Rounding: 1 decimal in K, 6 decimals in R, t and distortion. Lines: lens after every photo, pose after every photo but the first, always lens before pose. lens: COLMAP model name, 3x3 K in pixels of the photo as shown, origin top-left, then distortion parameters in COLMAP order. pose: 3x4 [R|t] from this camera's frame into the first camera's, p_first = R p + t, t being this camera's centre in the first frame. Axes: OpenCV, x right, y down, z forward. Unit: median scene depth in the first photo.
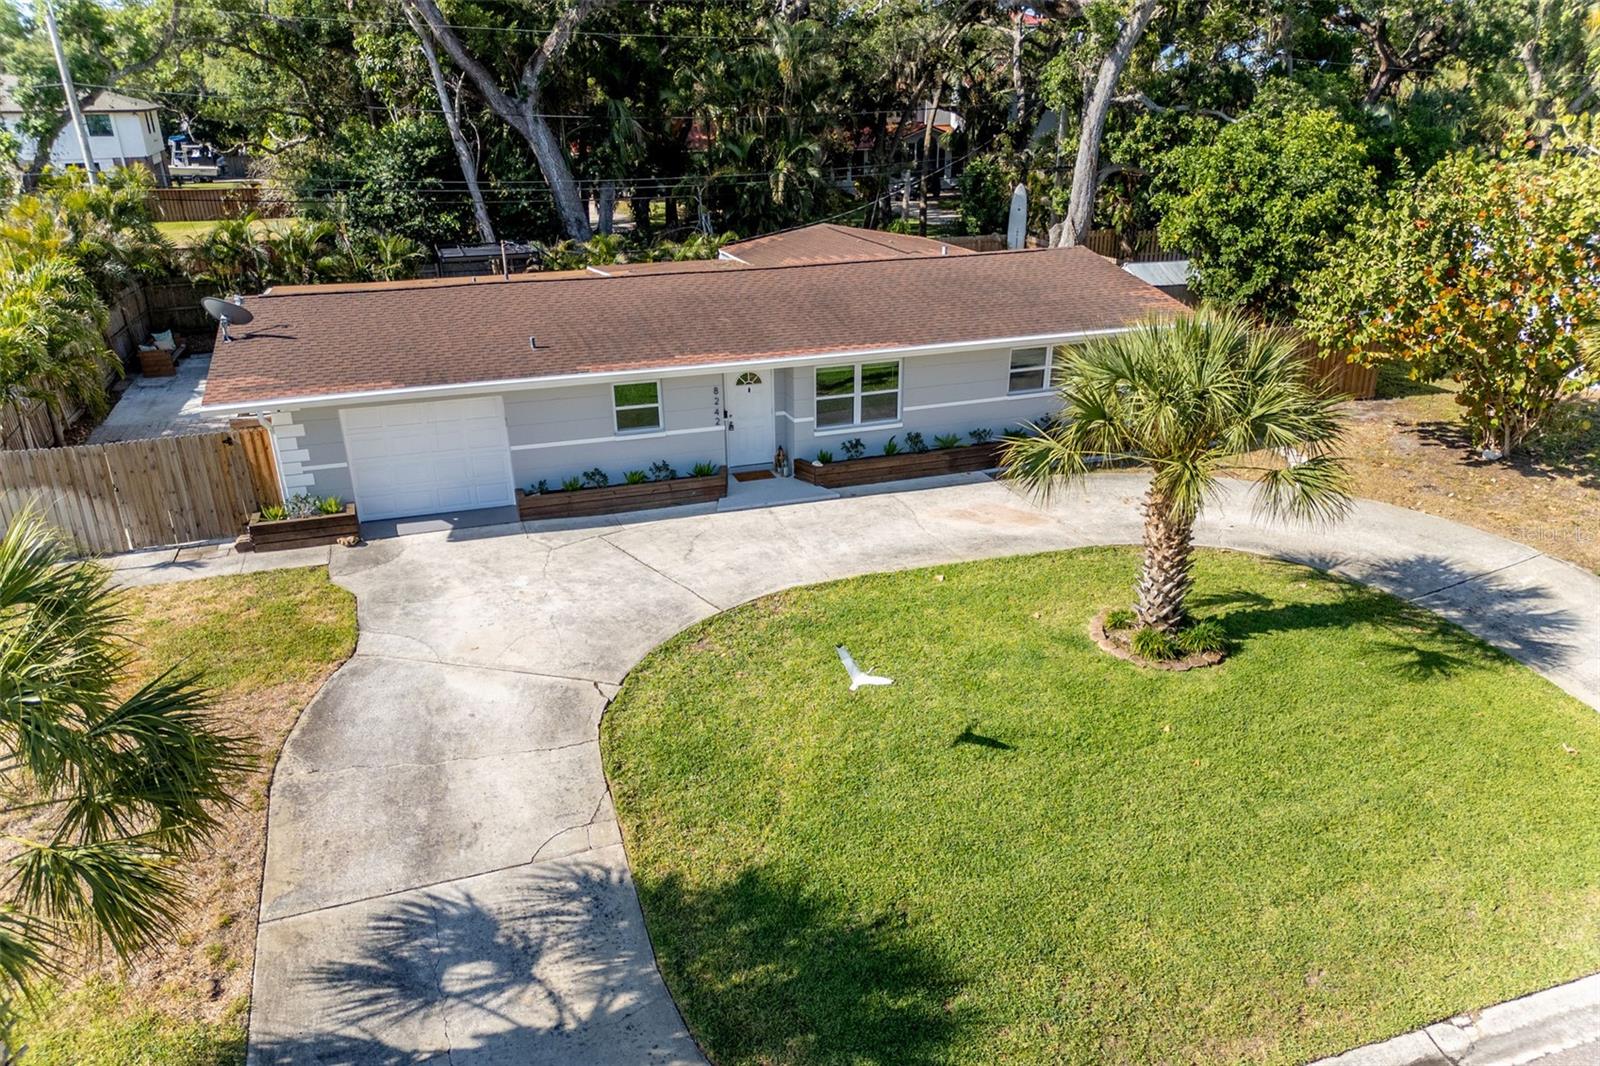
lens RADIAL K [[1109.1, 0, 799.8], [0, 1109.1, 594.2], [0, 0, 1]] dist [0.068229, -0.104397]
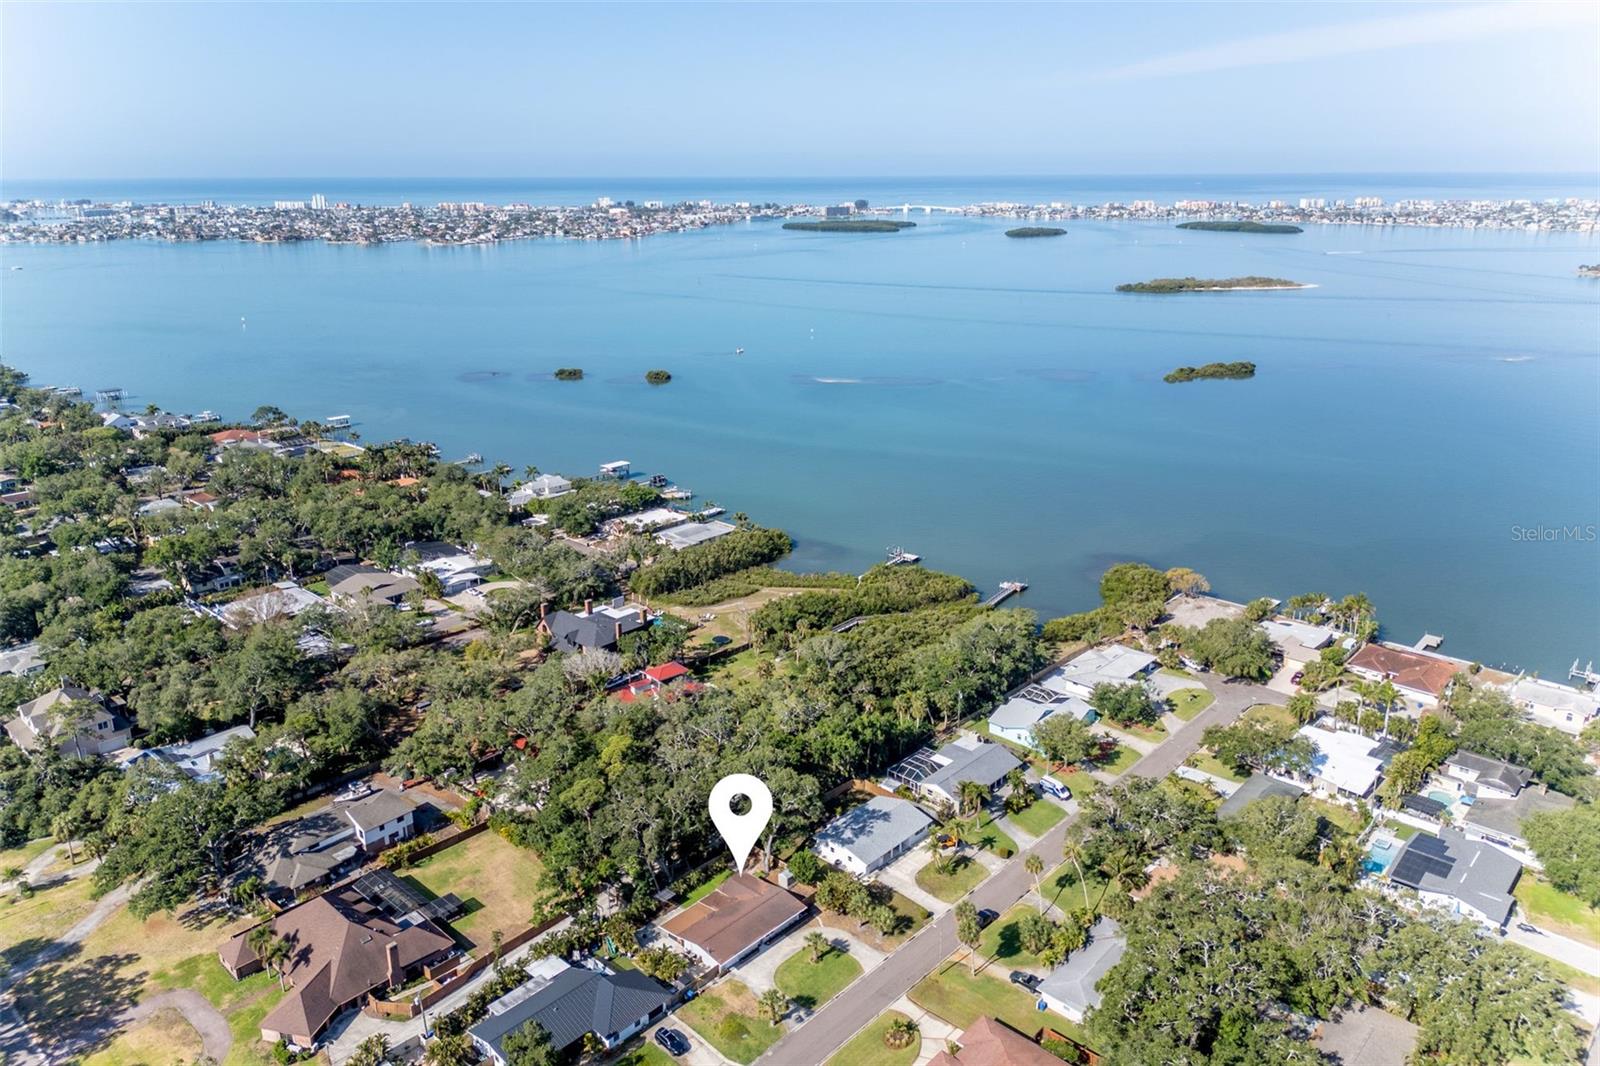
lens RADIAL K [[1078.8, 0, 782.6], [0, 1078.8, 530.2], [0, 0, 1]] dist [0.058175, -0.095271]
pose [[0.882104, -0.134023, 0.451587, -3.098513], [0.197099, 0.975729, -0.095423, -2.306430], [-0.427838, 0.173180, 0.887110, -6.633583]]
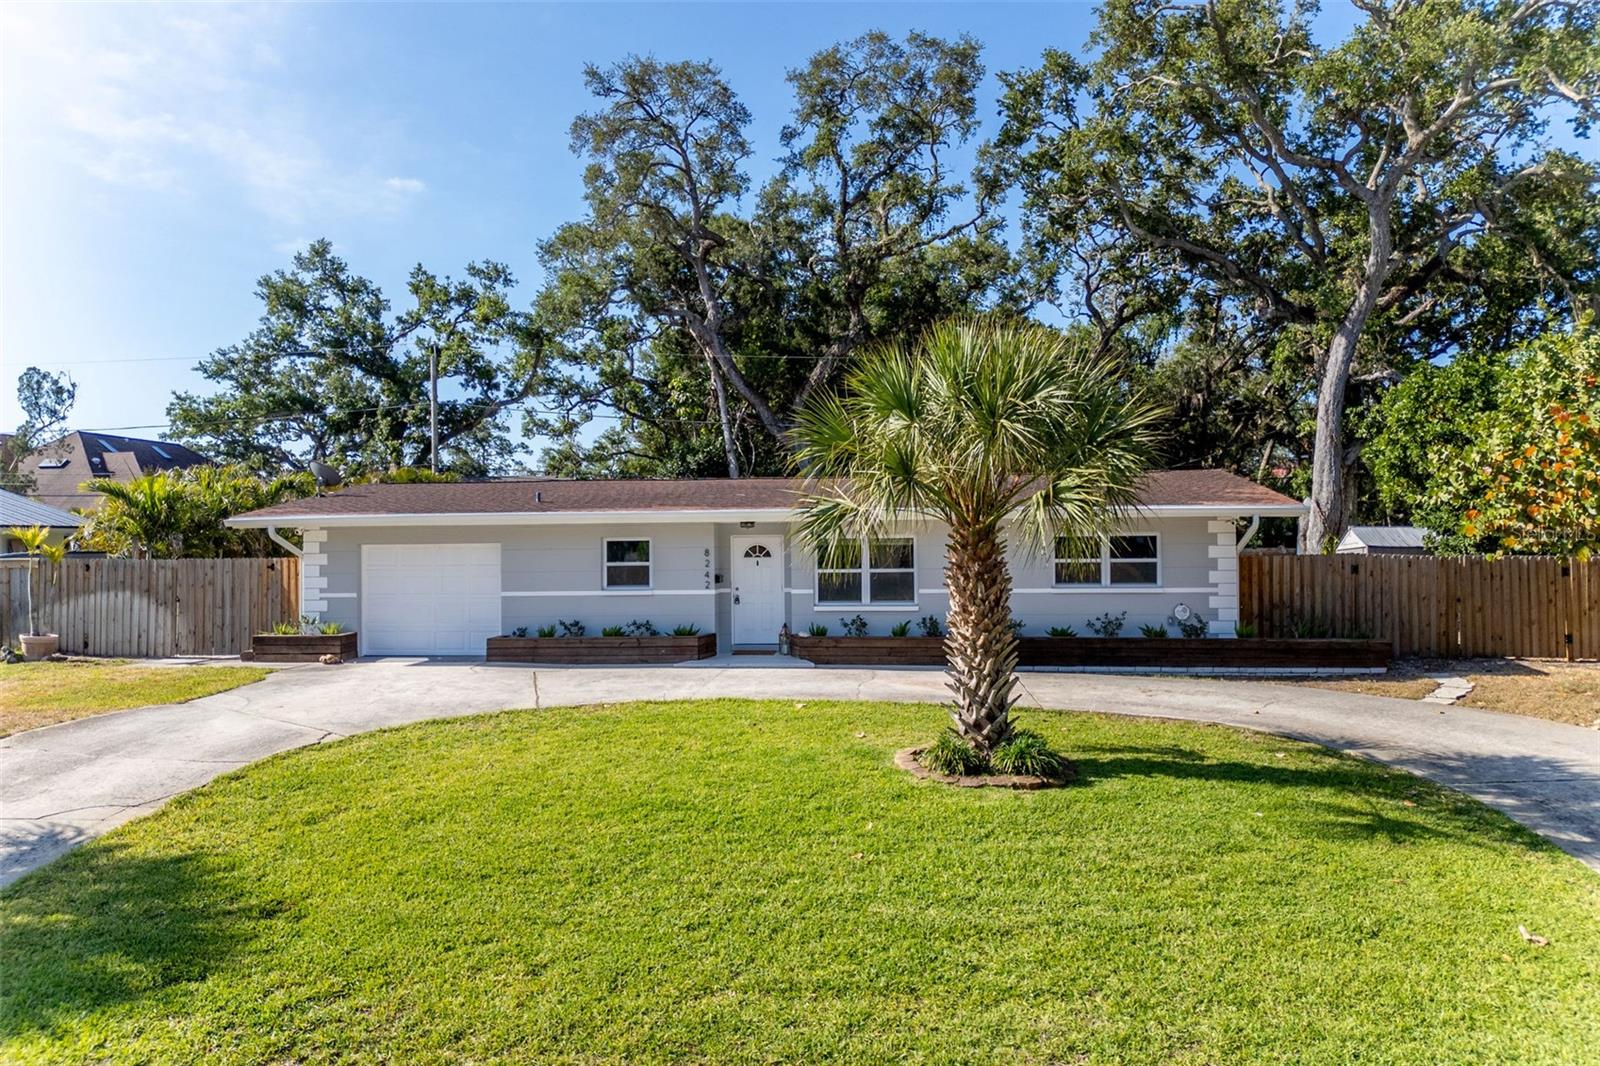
lens RADIAL K [[1119.5, 0, 800.0], [0, 1119.5, 508.7], [0, 0, 1]] dist [0.072907, -0.114547]
pose [[0.915440, -0.006496, -0.402402, 0.397178], [-0.168300, 0.902065, -0.397434, 0.158639], [0.365575, 0.431551, 0.824693, 0.212539]]
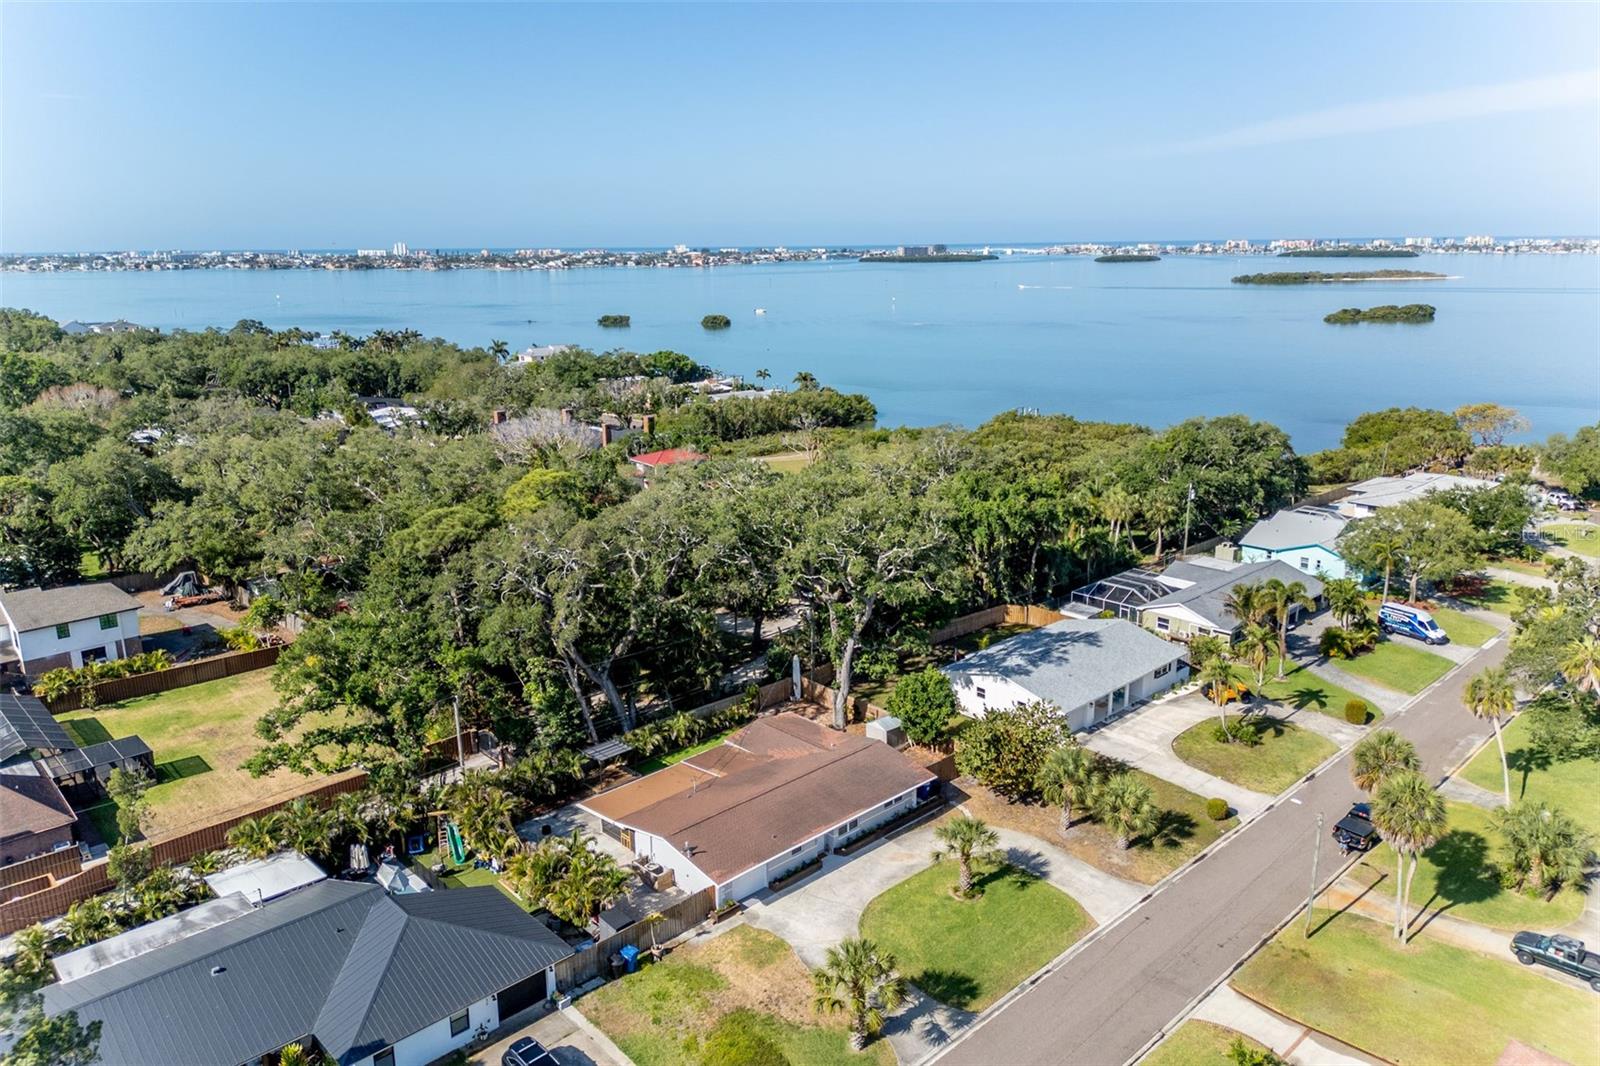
lens RADIAL K [[1112.8, 0, 800.0], [0, 1112.8, 533.0], [0, 0, 1]] dist [0.081156, -0.110197]
pose [[0.904900, -0.099514, 0.413828, -1.383779], [0.171812, 0.974951, -0.141247, -0.591301], [-0.389406, 0.198915, 0.899331, -2.084049]]
